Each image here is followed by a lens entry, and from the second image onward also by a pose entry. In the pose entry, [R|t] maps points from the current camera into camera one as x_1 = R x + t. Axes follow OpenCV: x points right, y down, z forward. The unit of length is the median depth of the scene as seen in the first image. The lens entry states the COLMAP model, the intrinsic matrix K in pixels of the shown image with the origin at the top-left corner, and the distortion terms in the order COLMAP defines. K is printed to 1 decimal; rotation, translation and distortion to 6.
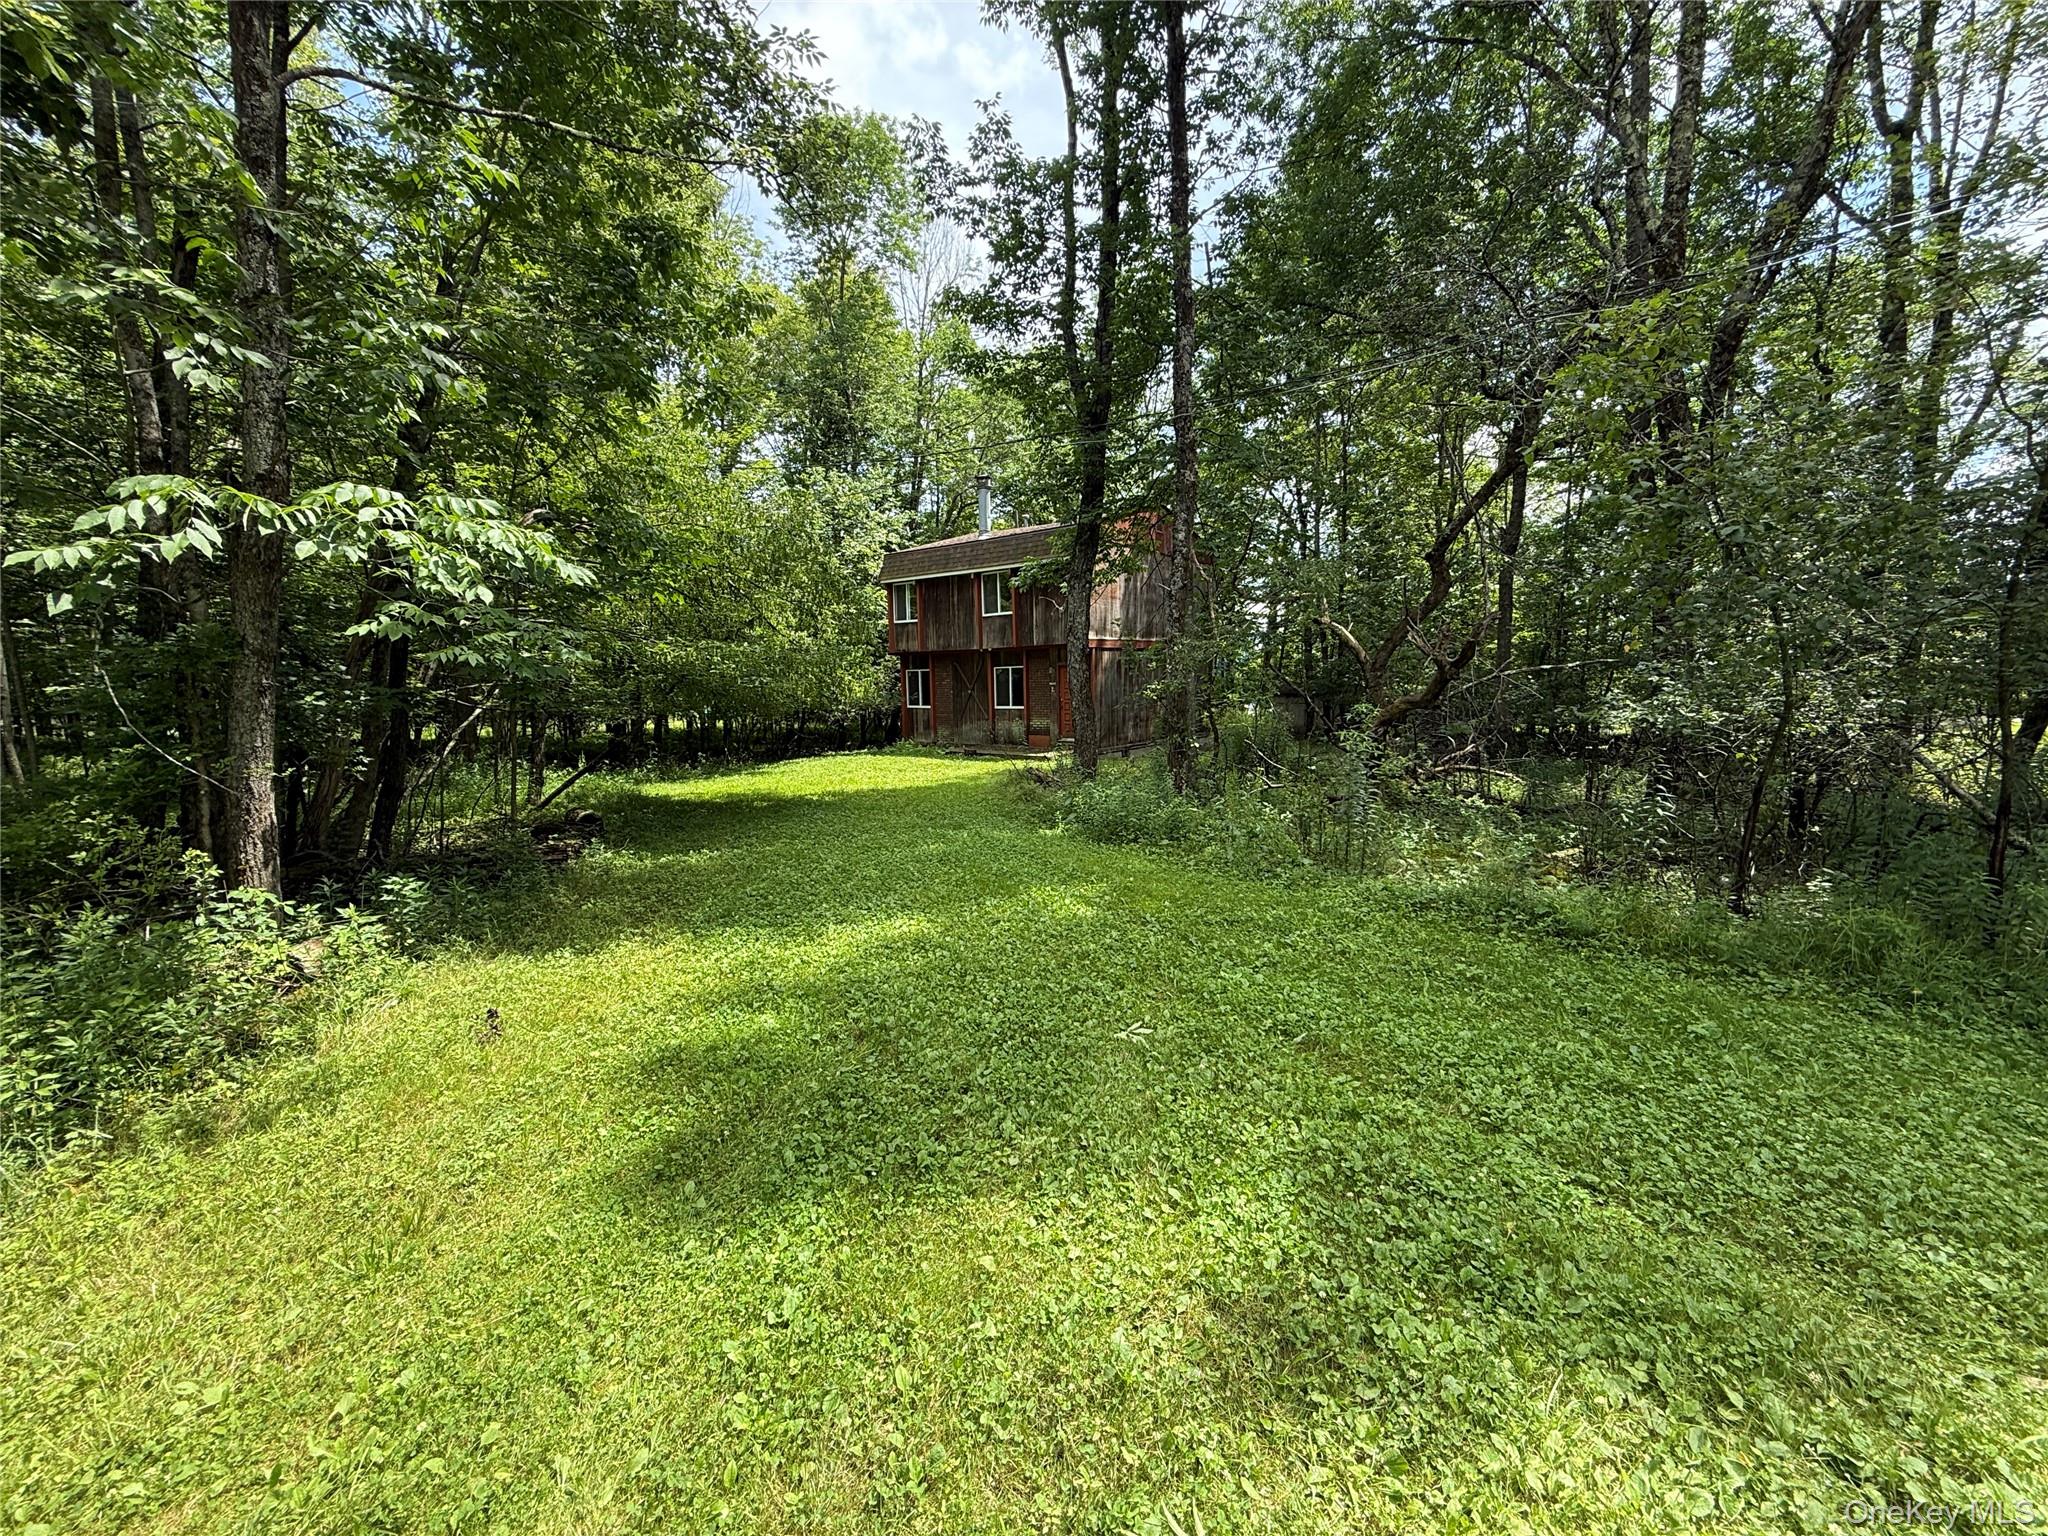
lens RADIAL K [[816.5, 0, 1026.8], [0, 816.5, 766.8], [0, 0, 1]] dist [-0.001230, 0.000114]
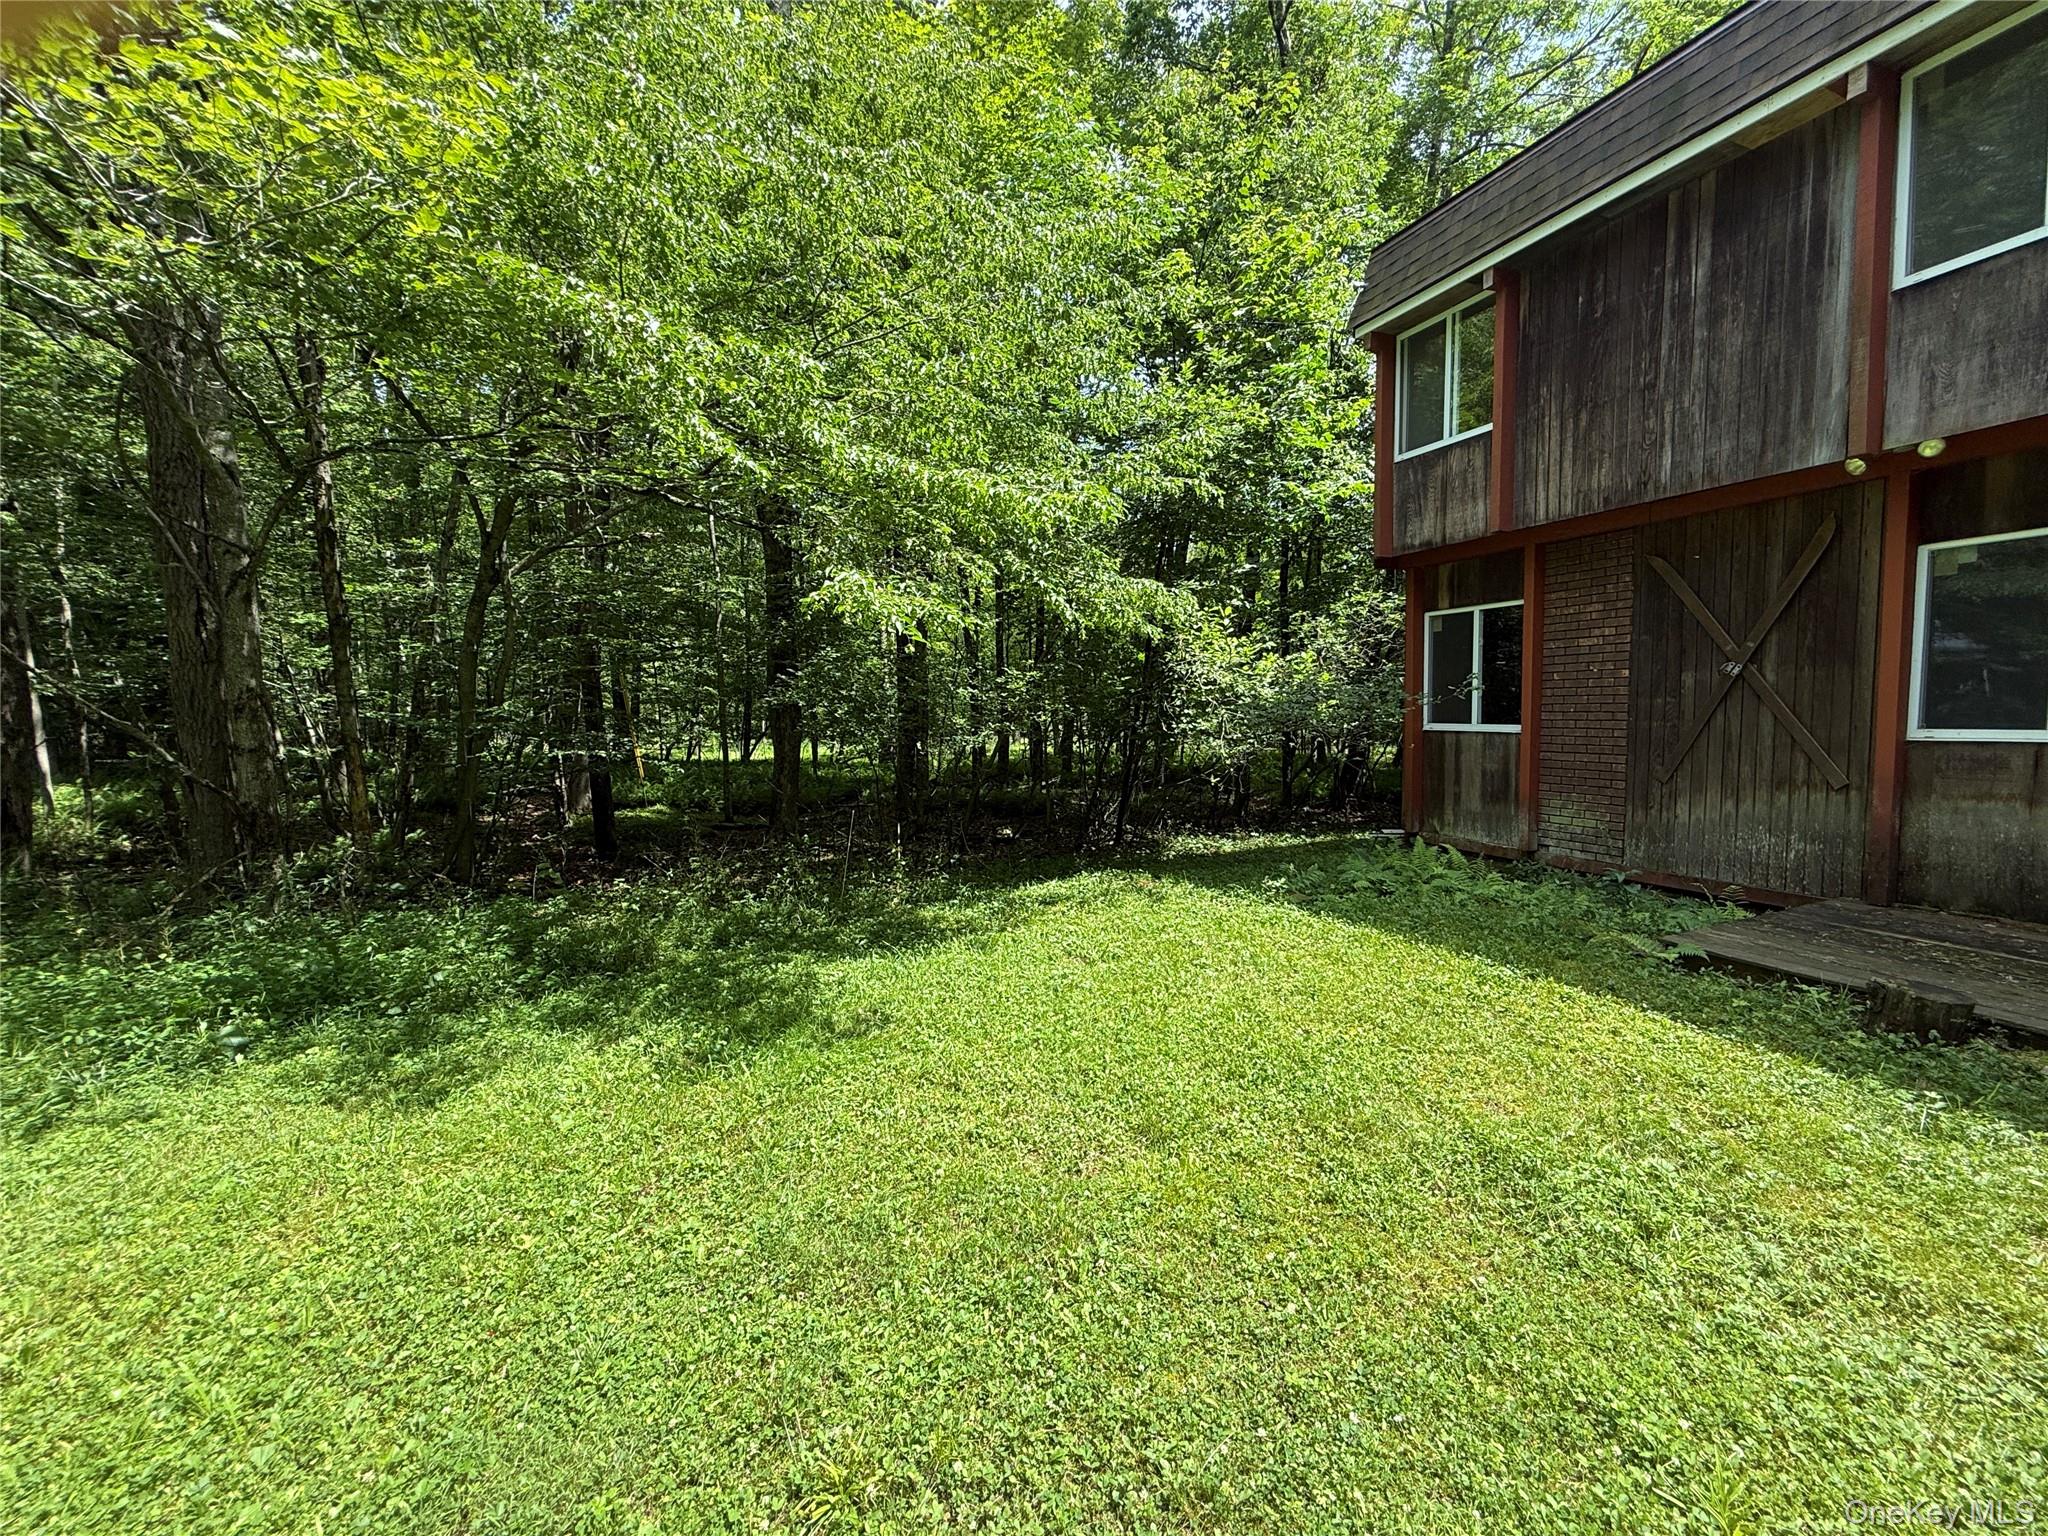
lens RADIAL K [[816.5, 0, 1026.4], [0, 816.5, 769.7], [0, 0, 1]] dist [-0.001230, 0.000114]
pose [[0.868066, 0.040491, -0.494794, -0.131655], [-0.052593, 0.998560, -0.010552, -0.048723], [0.493655, 0.035183, 0.868946, 0.694919]]
